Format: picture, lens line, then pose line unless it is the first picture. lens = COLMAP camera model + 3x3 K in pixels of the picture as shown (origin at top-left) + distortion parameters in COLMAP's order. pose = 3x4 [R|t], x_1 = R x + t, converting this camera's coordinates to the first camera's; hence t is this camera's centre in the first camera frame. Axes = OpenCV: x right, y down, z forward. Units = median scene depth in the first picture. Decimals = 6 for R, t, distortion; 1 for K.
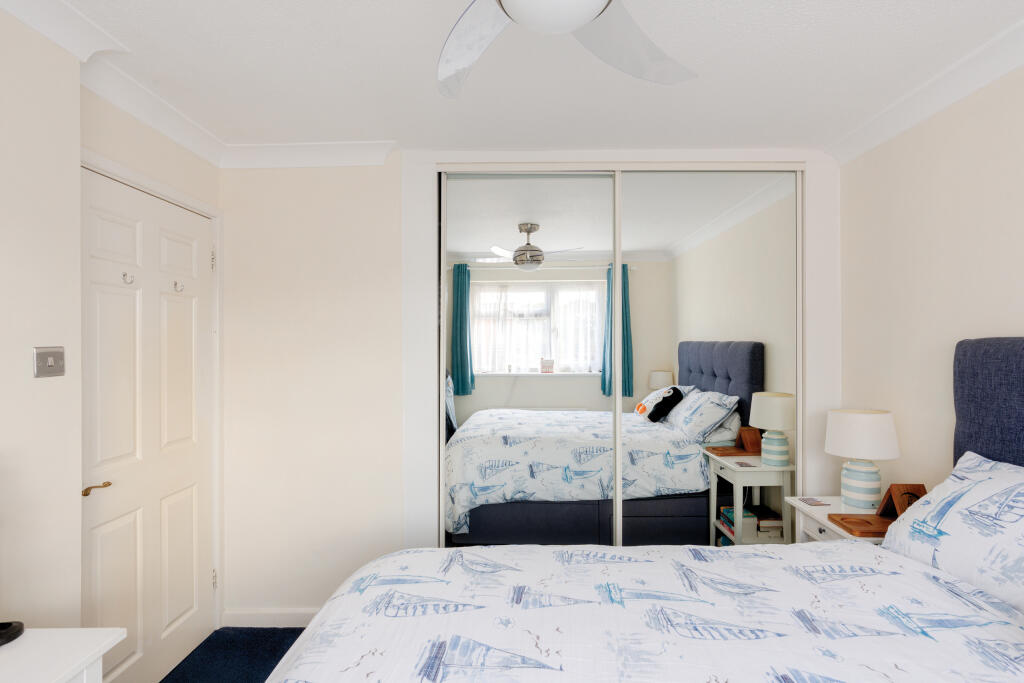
lens RADIAL K [[469.3, 0, 516.1], [0, 469.3, 345.8], [0, 0, 1]] dist [-0.003343, -0.000236]
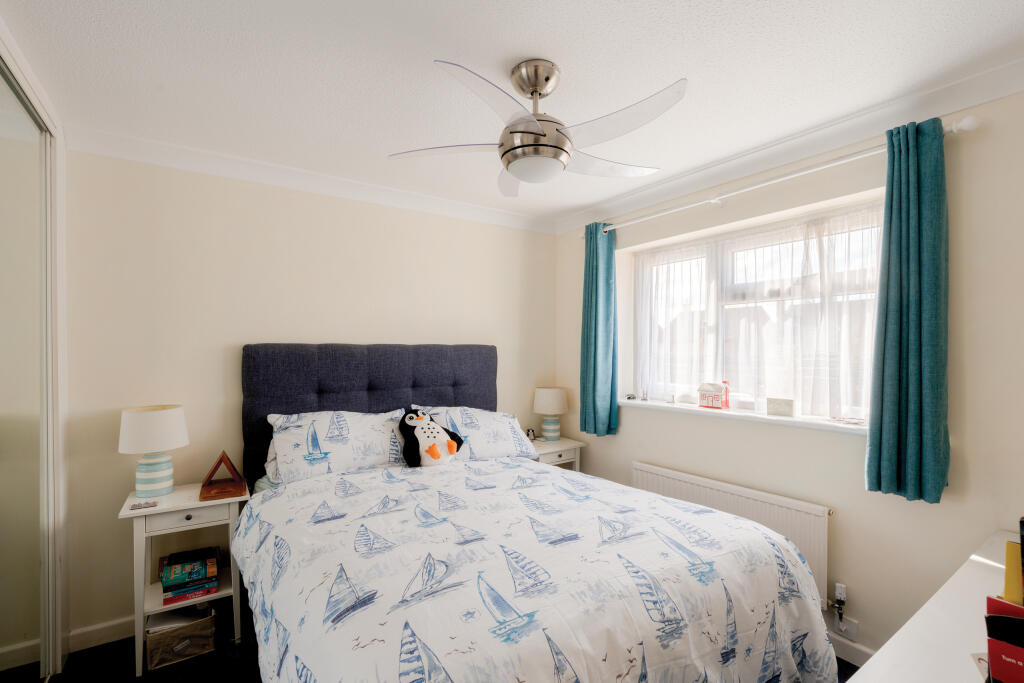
lens RADIAL K [[469.3, 0, 516.1], [0, 469.3, 345.8], [0, 0, 1]] dist [-0.003343, -0.000236]
pose [[-0.562140, 0.008391, 0.827000, -1.078944], [0.001193, 0.999956, -0.009335, 0.008312], [-0.827042, -0.004261, -0.562125, 1.551403]]
